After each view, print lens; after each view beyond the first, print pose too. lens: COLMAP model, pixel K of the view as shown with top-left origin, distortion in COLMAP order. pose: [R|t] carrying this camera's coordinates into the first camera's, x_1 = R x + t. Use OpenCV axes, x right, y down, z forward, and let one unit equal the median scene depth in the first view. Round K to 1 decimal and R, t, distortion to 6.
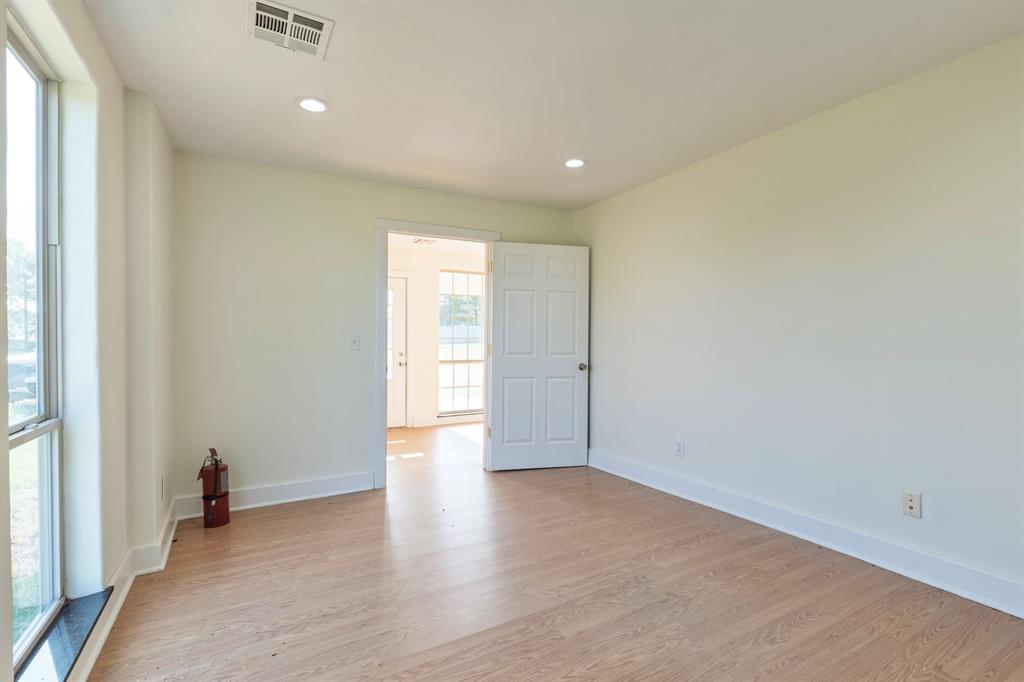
lens RADIAL K [[476.2, 0, 512.0], [0, 476.2, 341.0], [0, 0, 1]] dist [-0.002895, -0.000035]
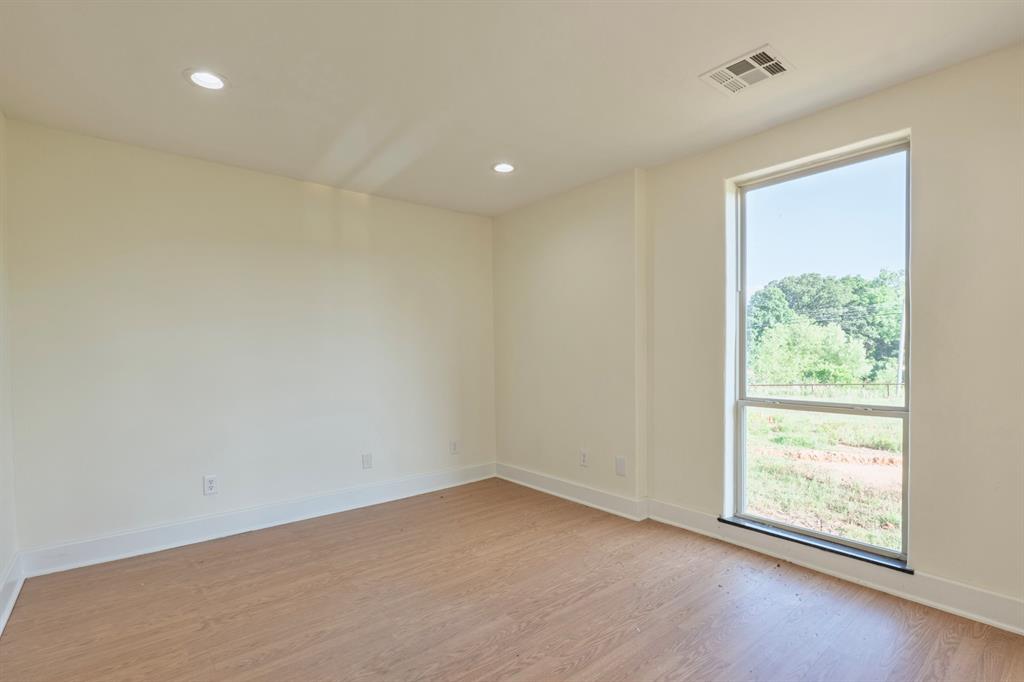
lens RADIAL K [[480.7, 0, 510.7], [0, 480.7, 361.4], [0, 0, 1]] dist [-0.005710, -0.000411]
pose [[-0.984180, 0.016661, -0.176384, 0.210280], [0.013454, 0.999722, 0.019361, -0.005587], [0.176658, 0.016682, -0.984131, 1.510854]]
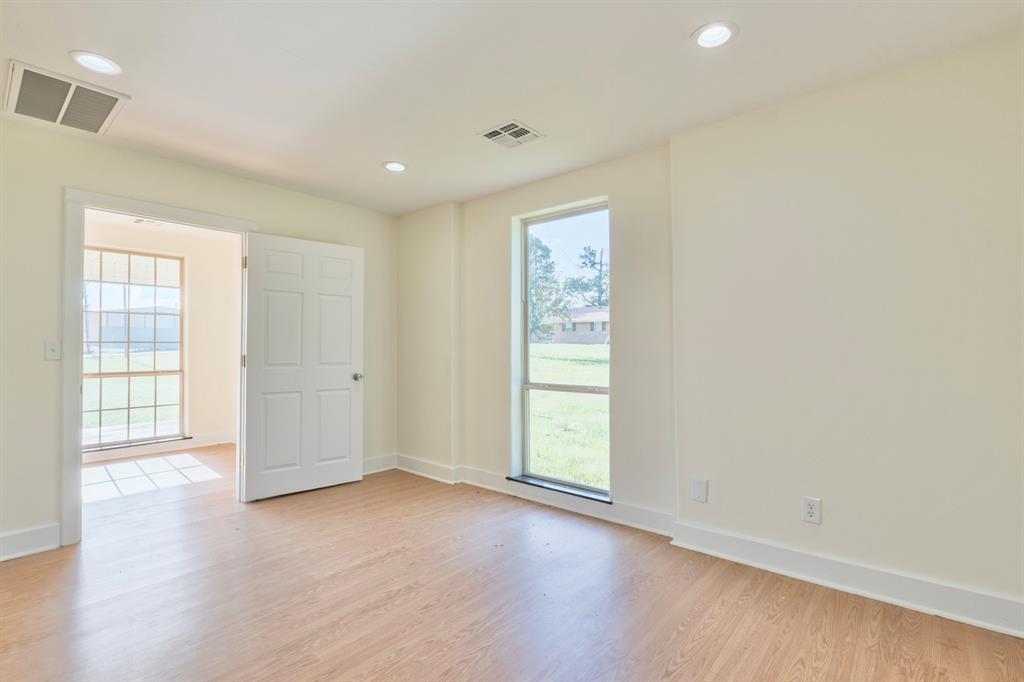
lens RADIAL K [[478.6, 0, 509.3], [0, 478.6, 339.1], [0, 0, 1]] dist [-0.004040, 0.000266]
pose [[-0.940698, -0.002240, -0.339237, 0.014960], [0.003871, 0.999842, -0.017337, 0.000976], [0.339222, -0.017622, -0.940541, 1.873814]]
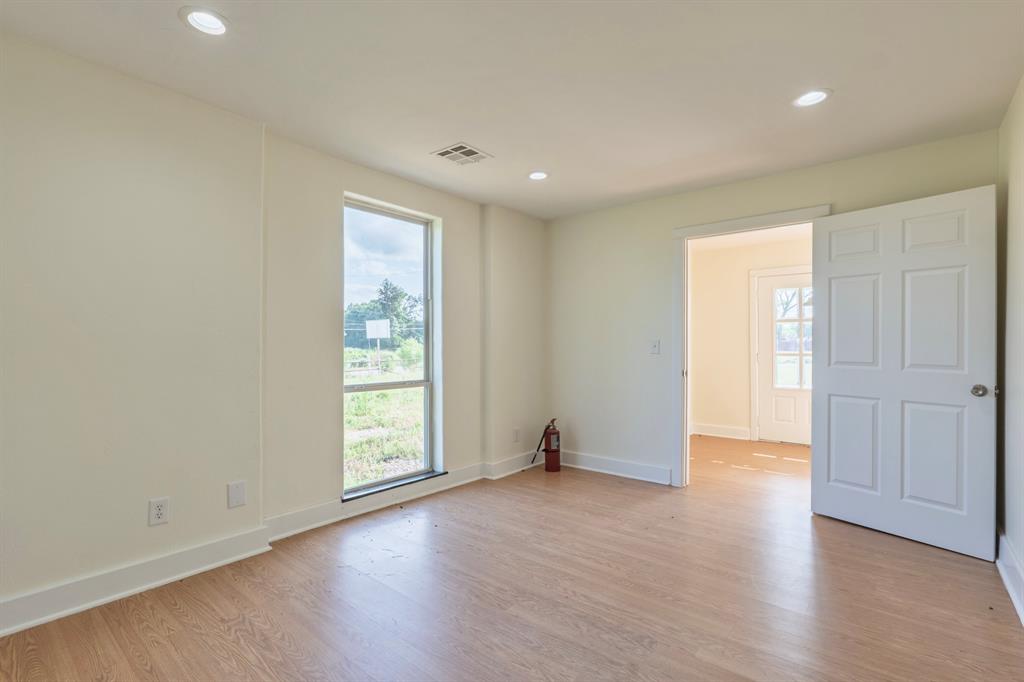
lens RADIAL K [[467.8, 0, 514.4], [0, 467.8, 341.3], [0, 0, 1]] dist [-0.002793, -0.000143]
pose [[0.362359, -0.006291, -0.932017, 0.817529], [-0.001338, 0.999973, -0.007269, -0.002443], [0.932037, 0.003881, 0.362341, 0.438992]]
